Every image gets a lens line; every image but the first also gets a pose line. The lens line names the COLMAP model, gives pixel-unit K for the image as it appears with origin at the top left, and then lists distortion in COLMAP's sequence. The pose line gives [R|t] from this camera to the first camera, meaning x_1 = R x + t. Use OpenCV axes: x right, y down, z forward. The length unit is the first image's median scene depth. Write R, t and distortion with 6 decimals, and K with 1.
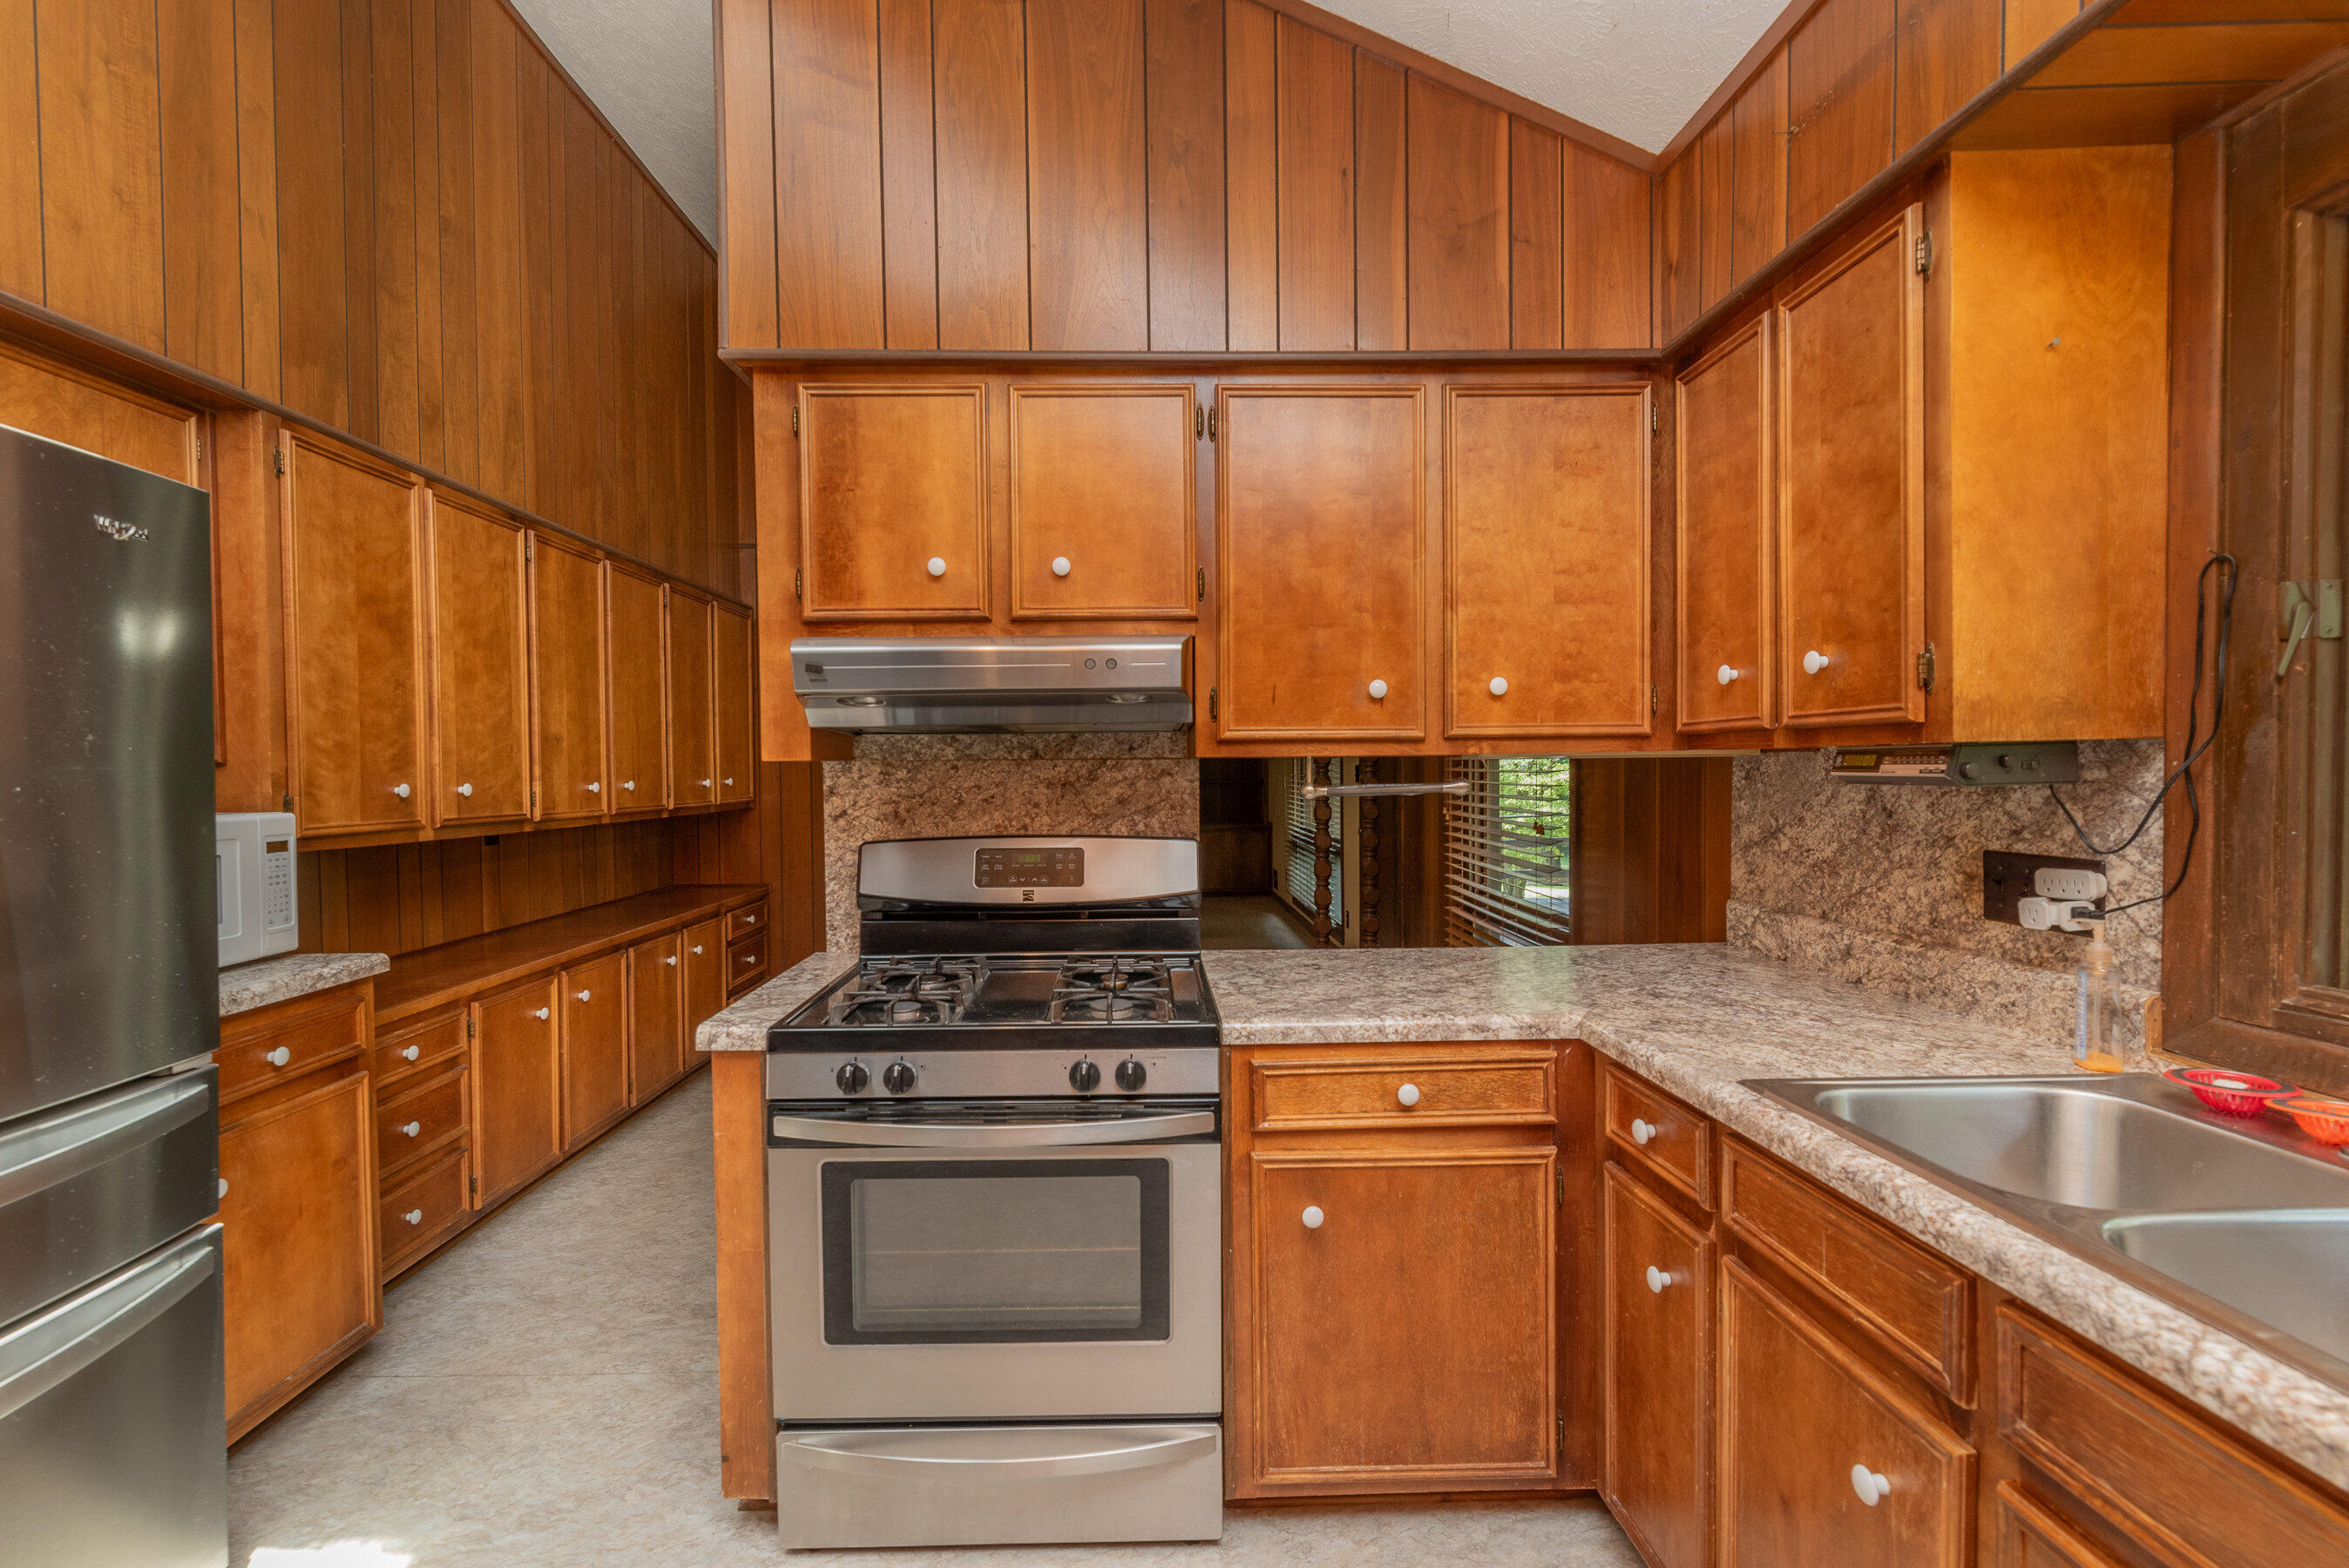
lens RADIAL K [[1024.1, 0, 1159.0], [0, 1024.1, 789.7], [0, 0, 1]] dist [0.001740, -0.000956]
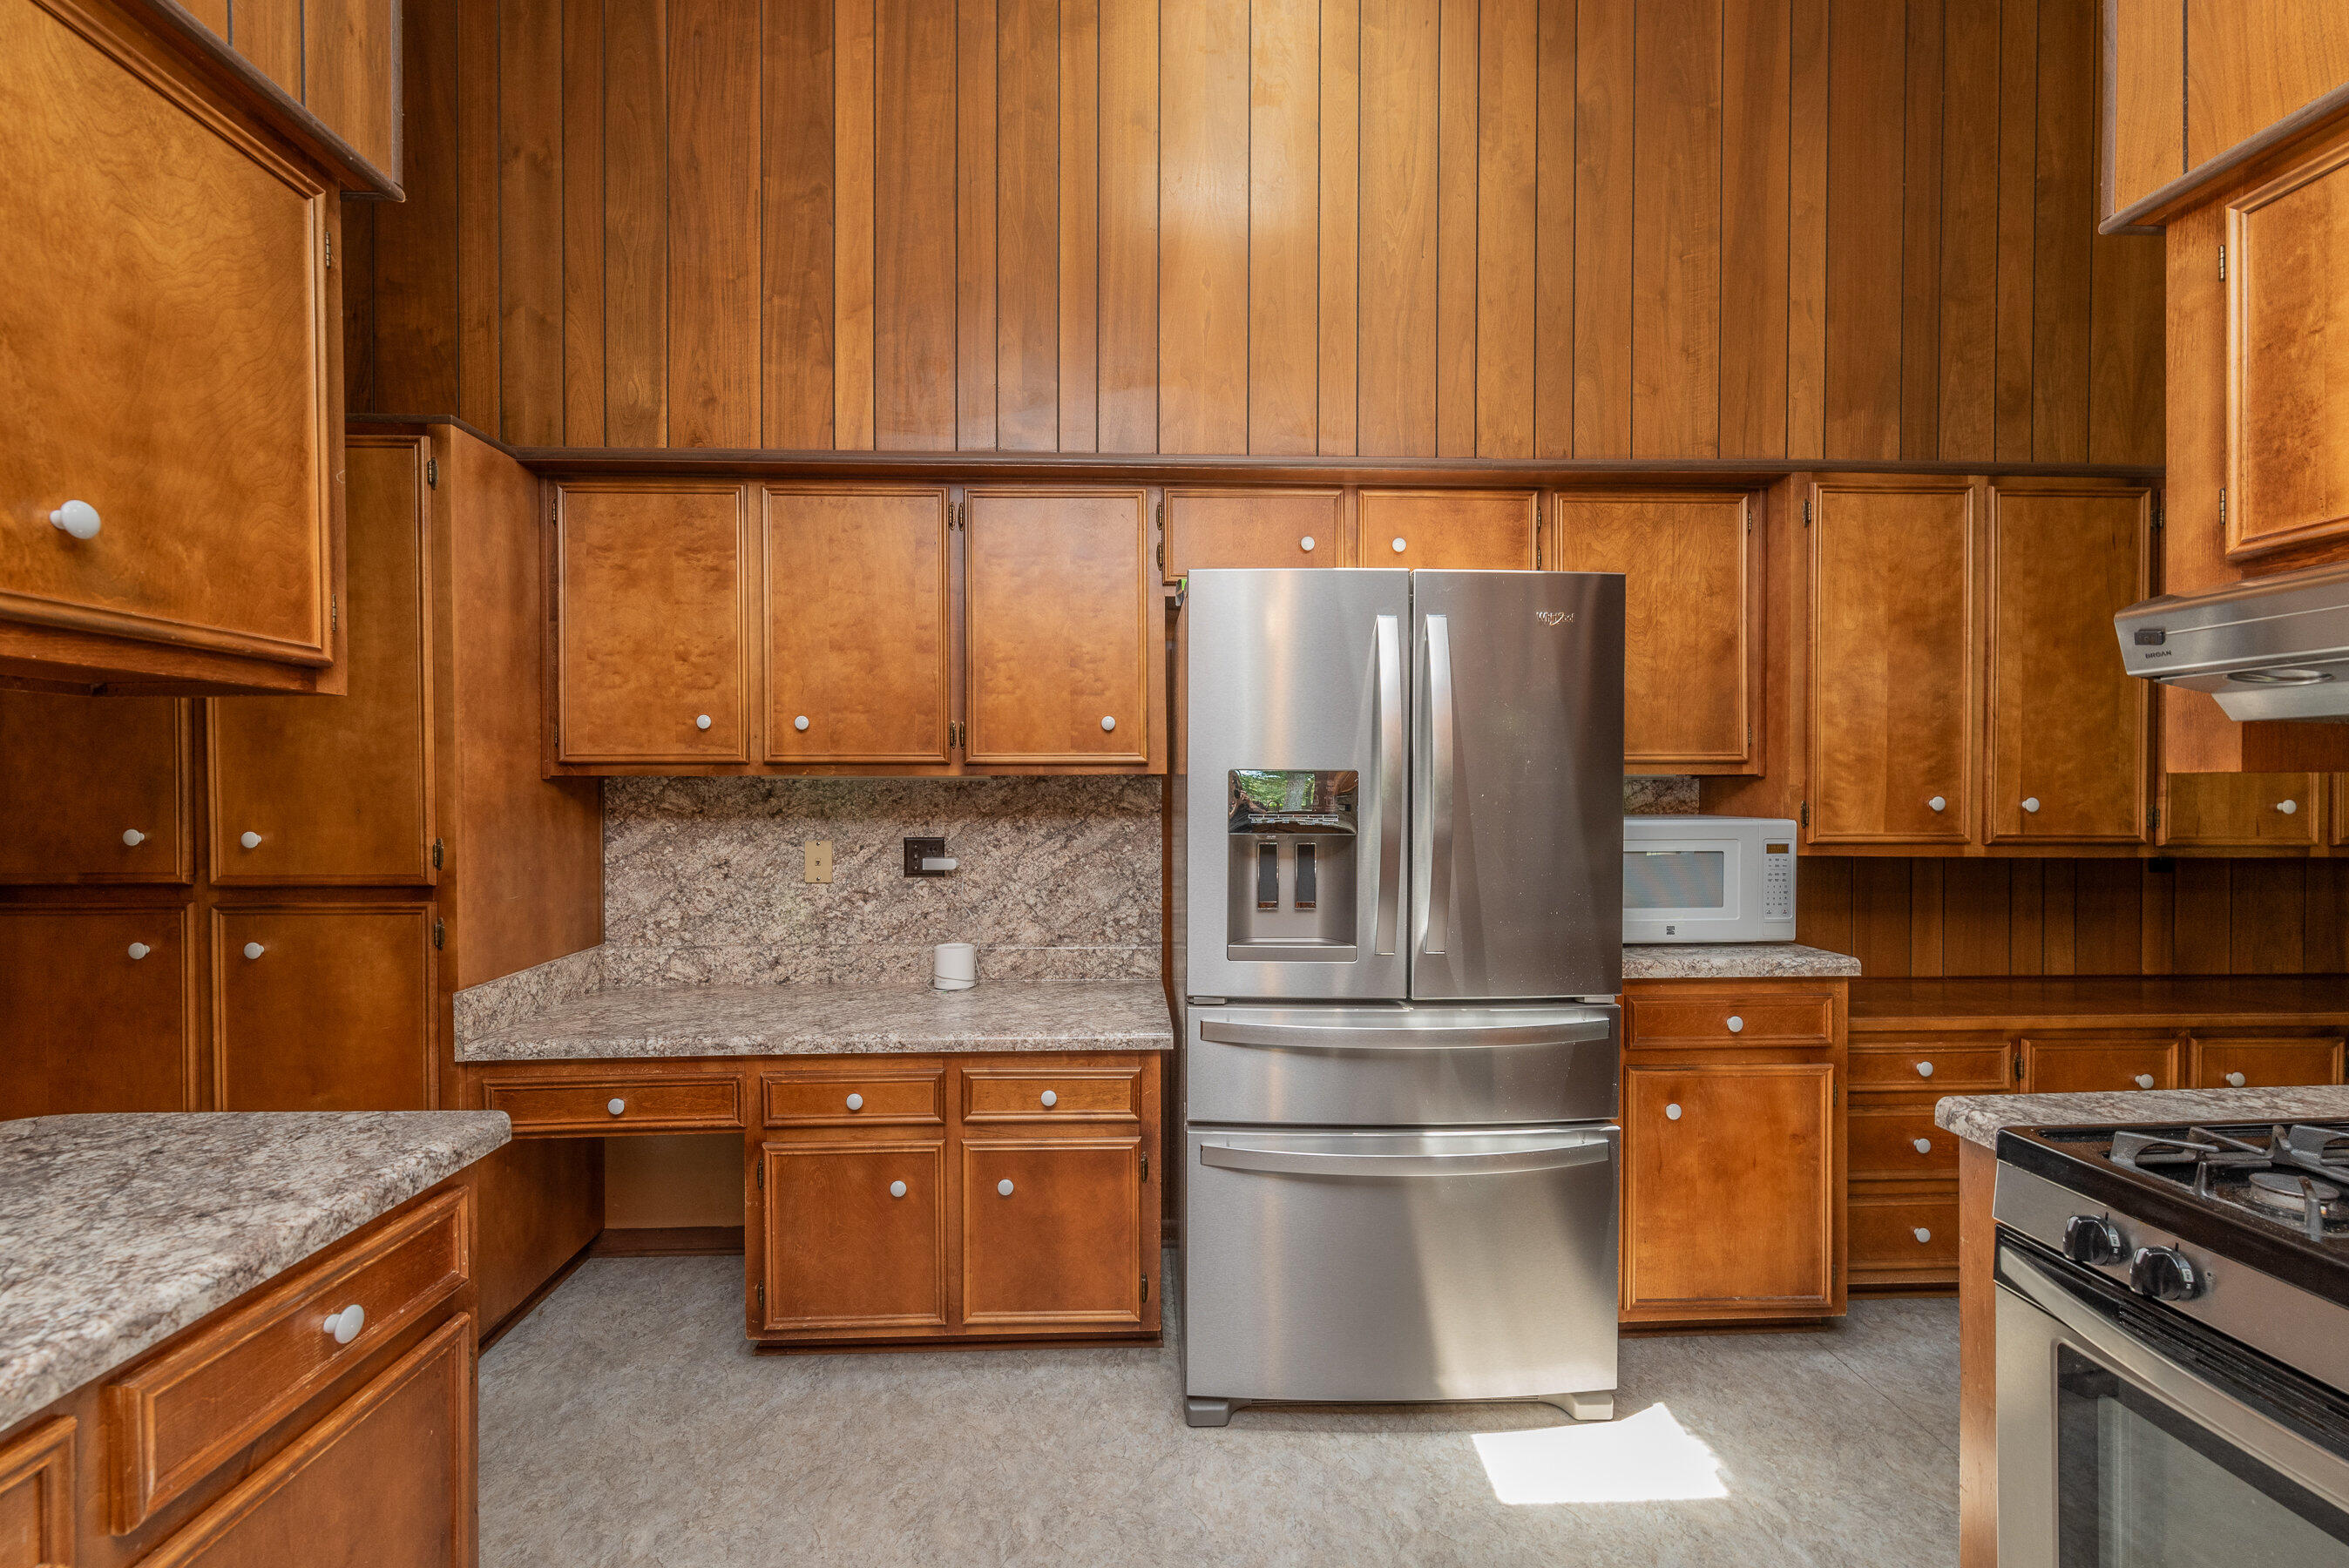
lens RADIAL K [[1024.1, 0, 1155.1], [0, 1024.1, 789.4], [0, 0, 1]] dist [0.001740, -0.000956]
pose [[0.004481, 0.011129, -0.999928, 0.291013], [-0.021018, 0.999718, 0.011032, -0.009275], [0.999769, 0.020967, 0.004713, 0.284989]]
